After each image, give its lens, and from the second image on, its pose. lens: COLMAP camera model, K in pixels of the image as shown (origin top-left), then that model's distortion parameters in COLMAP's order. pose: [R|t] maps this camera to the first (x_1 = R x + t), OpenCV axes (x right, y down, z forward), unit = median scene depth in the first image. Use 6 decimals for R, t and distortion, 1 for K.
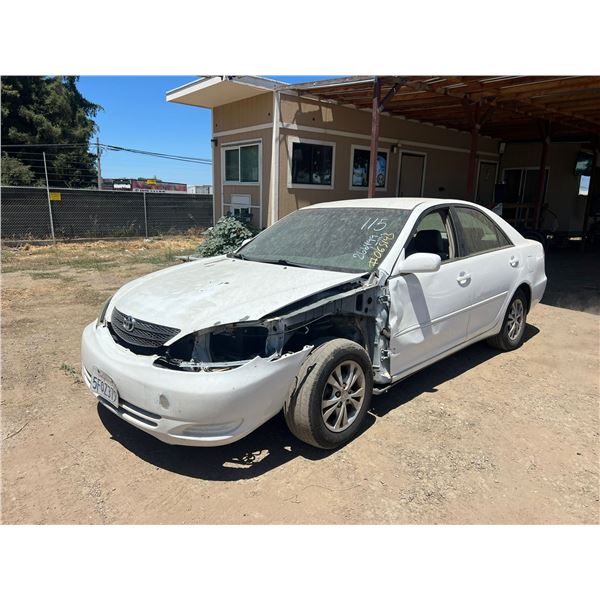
lens RADIAL K [[445.2, 0, 298.6], [0, 445.2, 293.4], [0, 0, 1]] dist [0.009646, -0.019141]
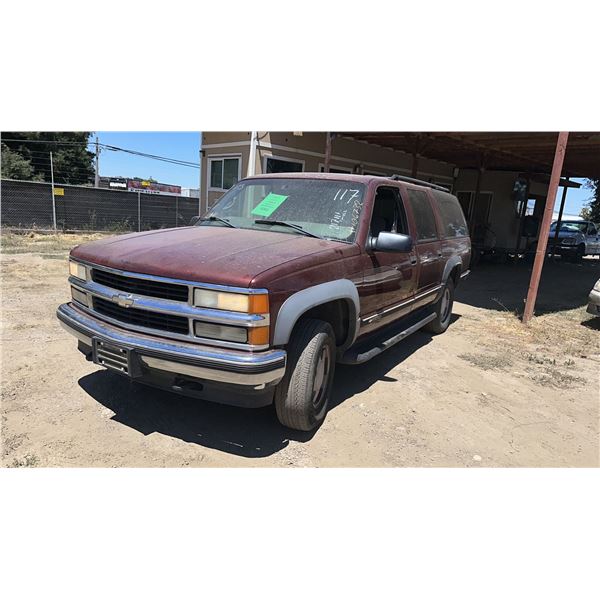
lens RADIAL K [[445.2, 0, 302.9], [0, 445.2, 304.0], [0, 0, 1]] dist [0.009646, -0.019141]
pose [[0.998182, 0.052718, 0.029205, 0.049127], [-0.052810, 0.998602, 0.002386, 0.029479], [-0.029038, -0.003924, 0.999571, -0.139000]]
